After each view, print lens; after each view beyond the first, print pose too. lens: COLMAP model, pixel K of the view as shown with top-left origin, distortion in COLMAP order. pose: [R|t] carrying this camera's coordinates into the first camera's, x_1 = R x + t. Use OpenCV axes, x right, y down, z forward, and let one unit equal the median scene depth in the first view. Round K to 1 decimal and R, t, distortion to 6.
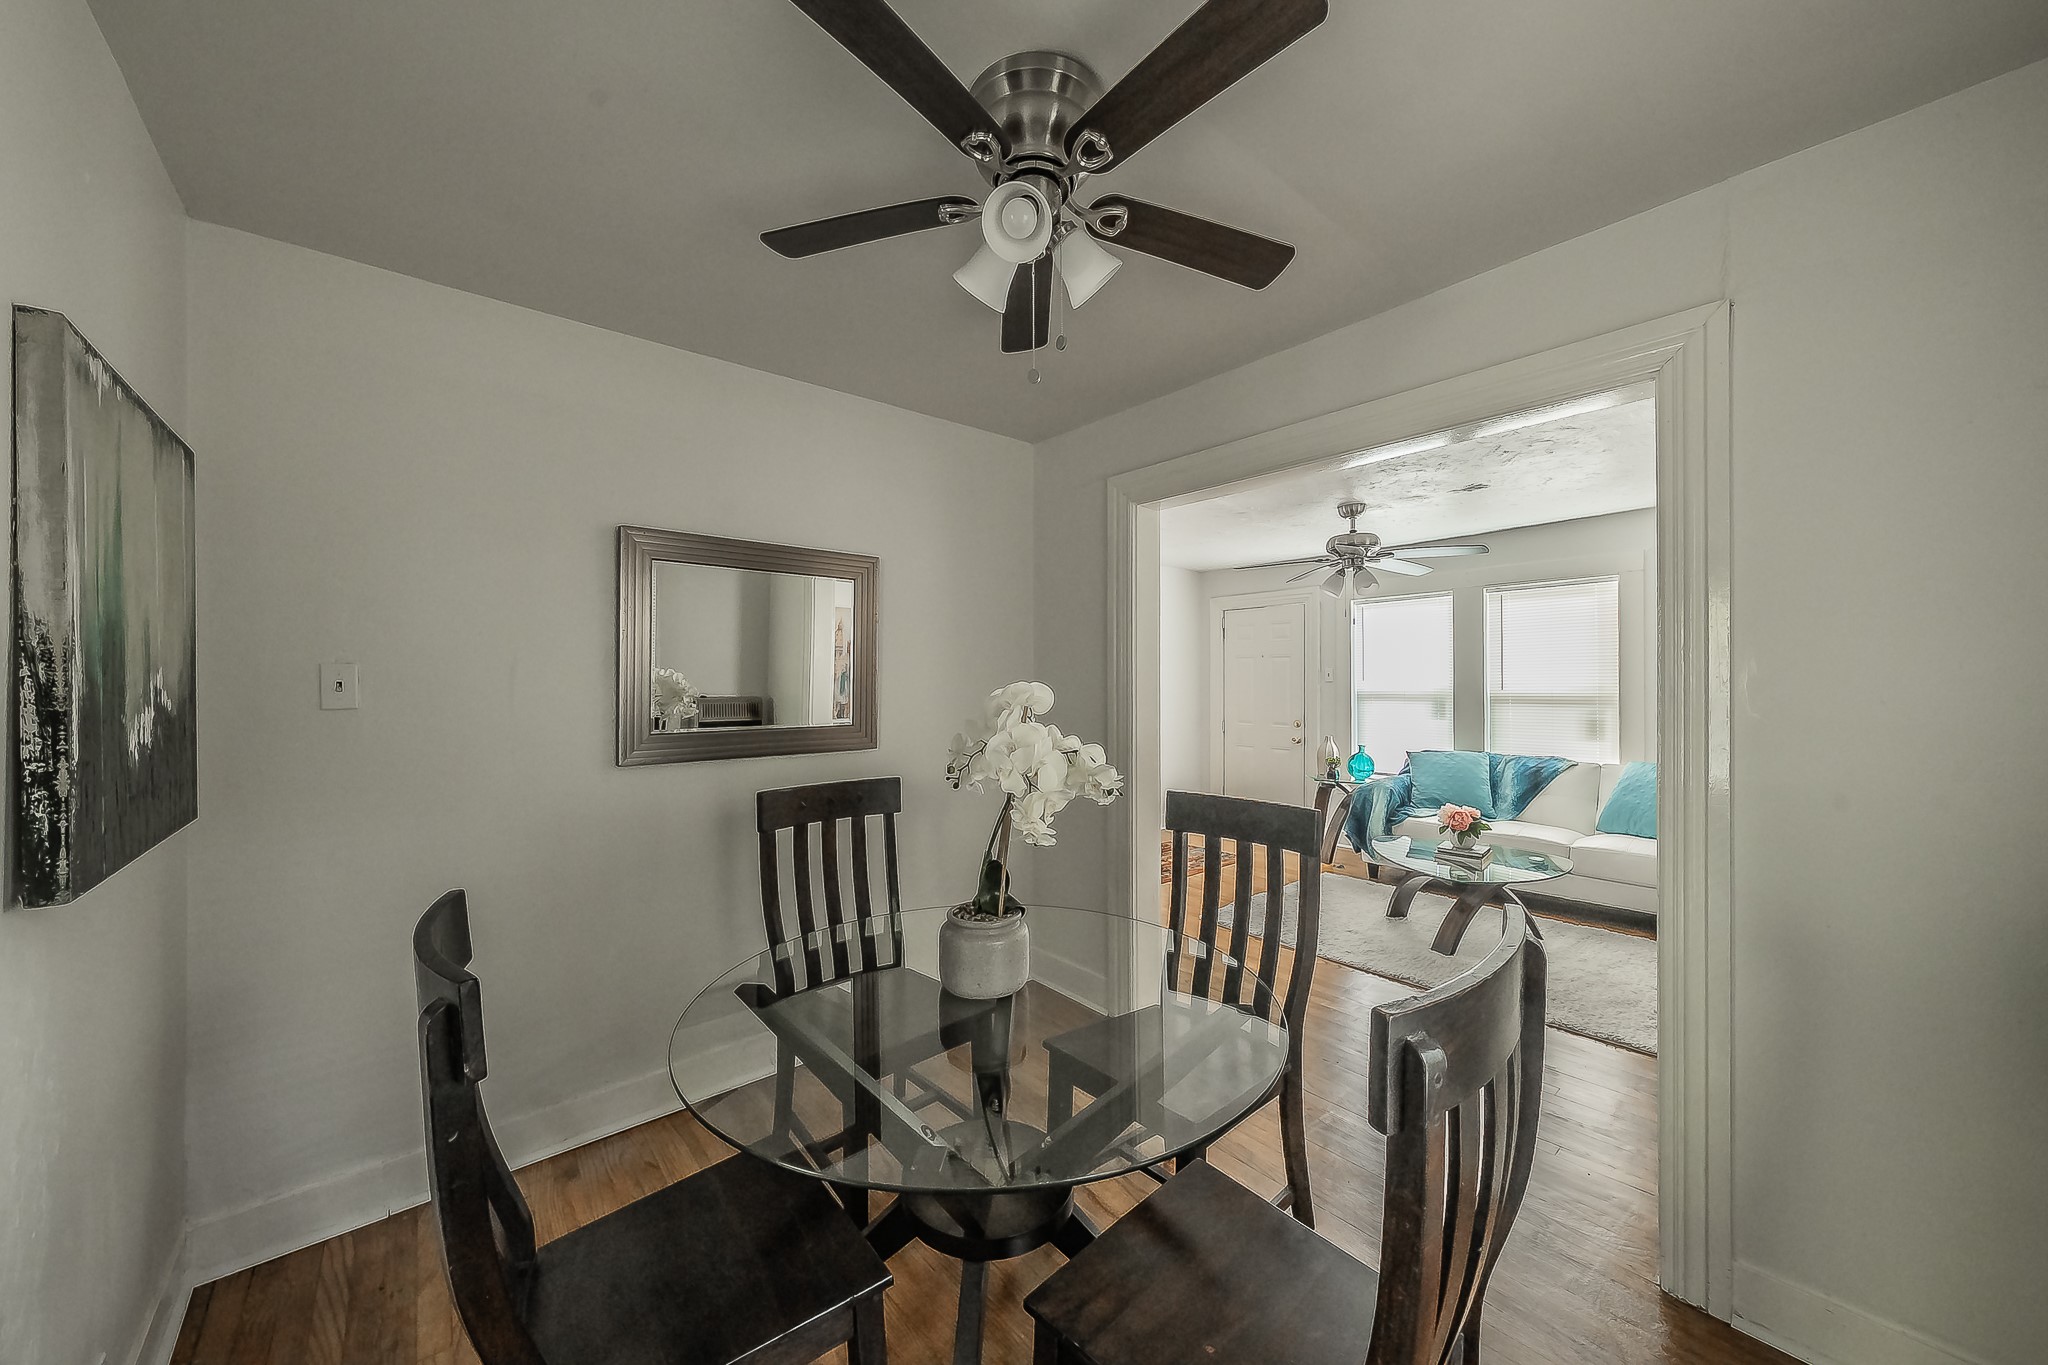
lens RADIAL K [[732.8, 0, 1019.9], [0, 732.8, 678.5], [0, 0, 1]] dist [-0.000250, 0.000004]
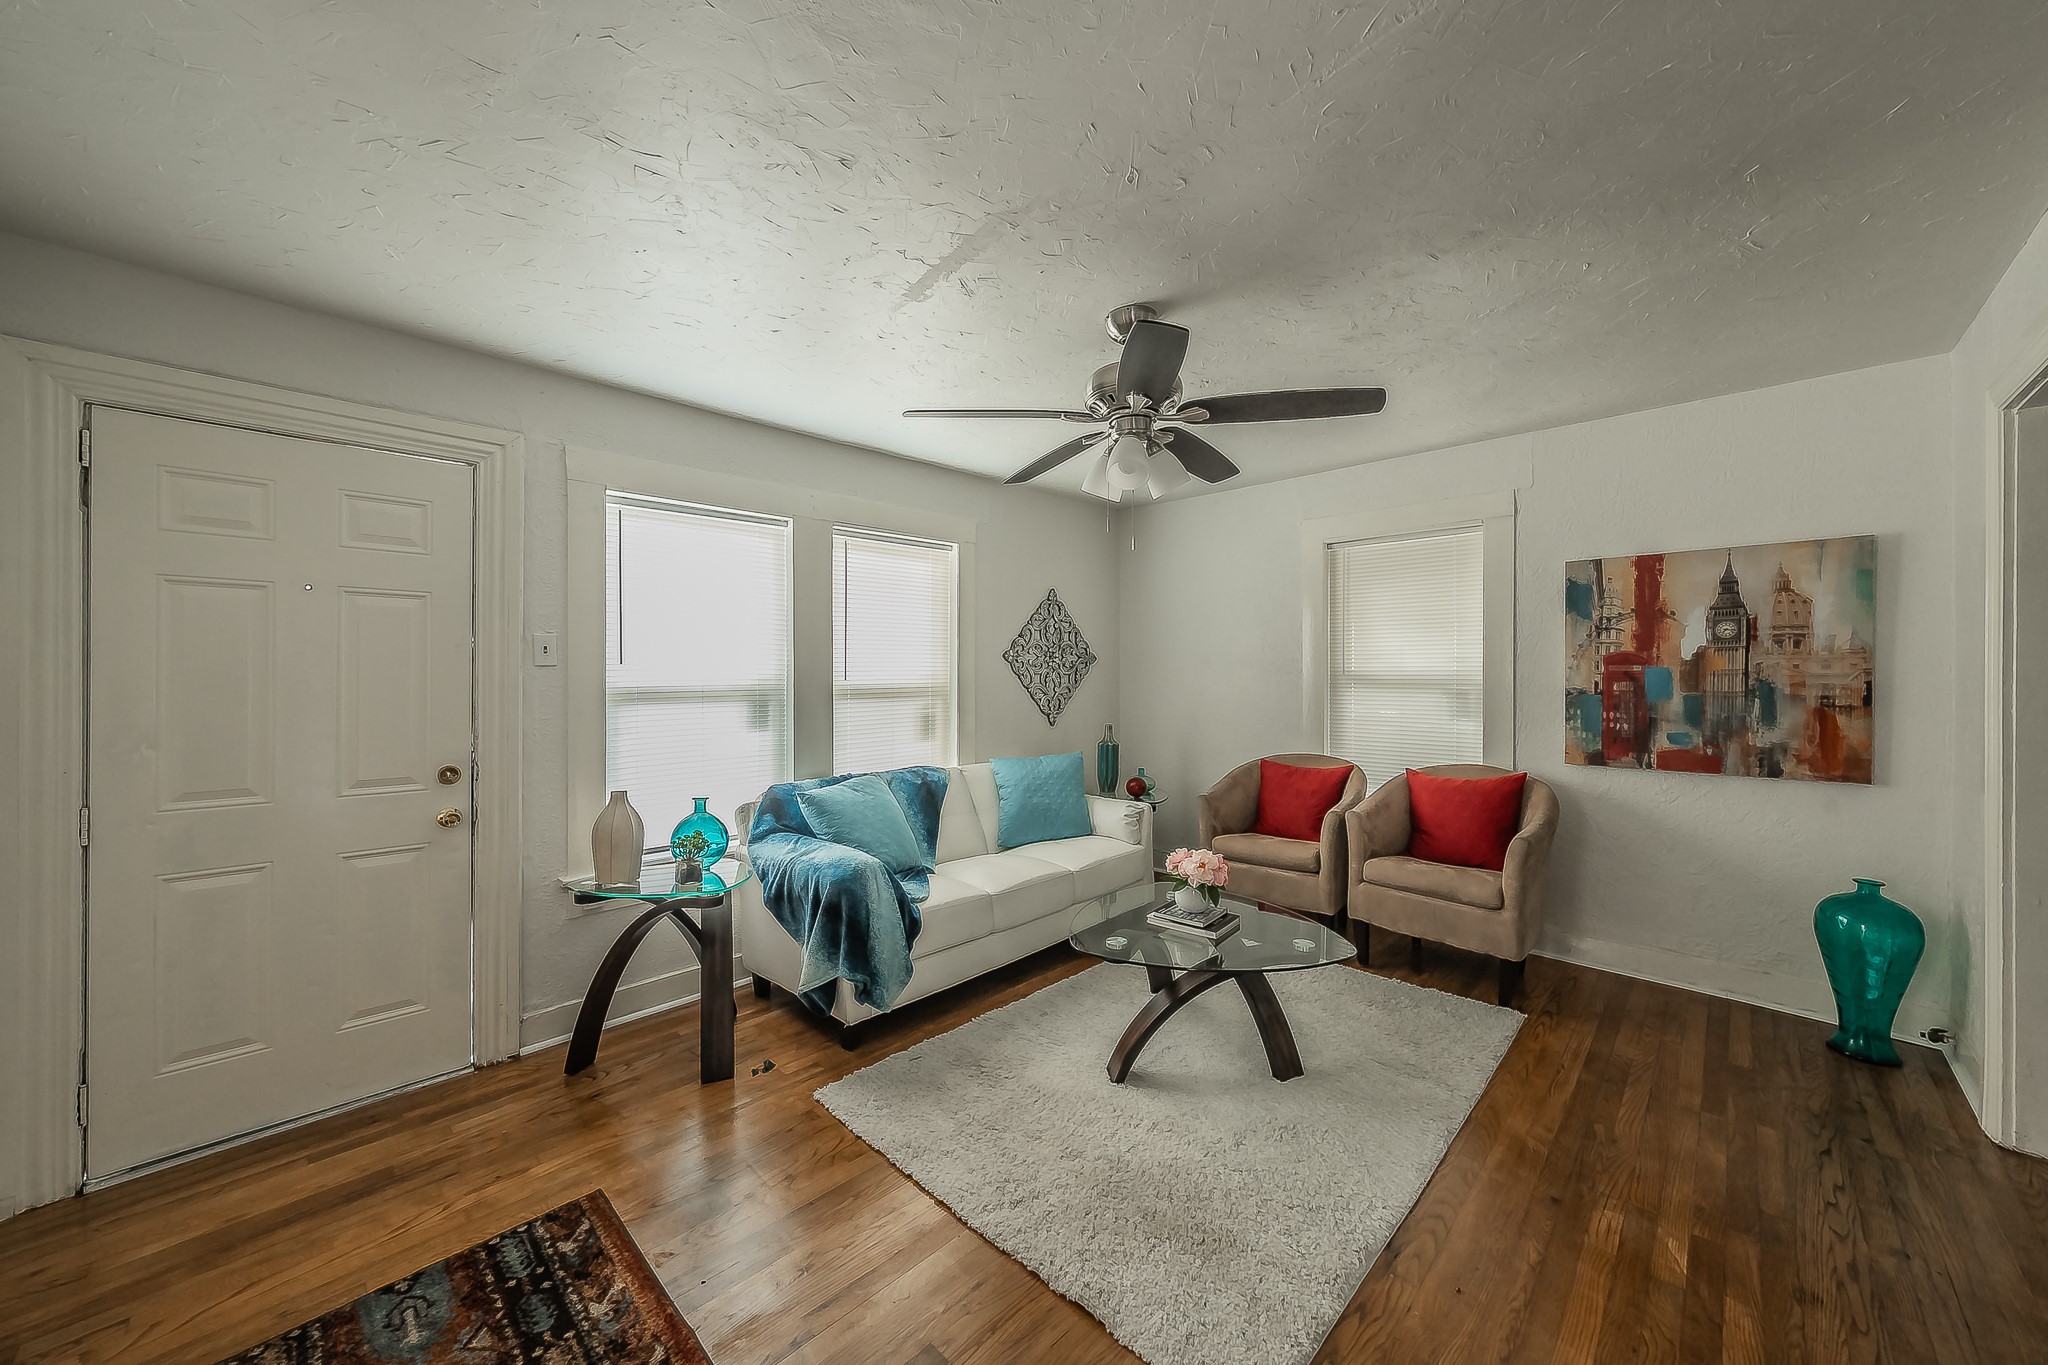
lens RADIAL K [[732.8, 0, 1019.9], [0, 732.8, 678.5], [0, 0, 1]] dist [-0.000250, 0.000004]
pose [[-0.095413, -0.001952, 0.995436, -0.038193], [-0.001546, 0.999997, 0.001812, 0.013248], [-0.995437, -0.001366, -0.095416, 0.950213]]
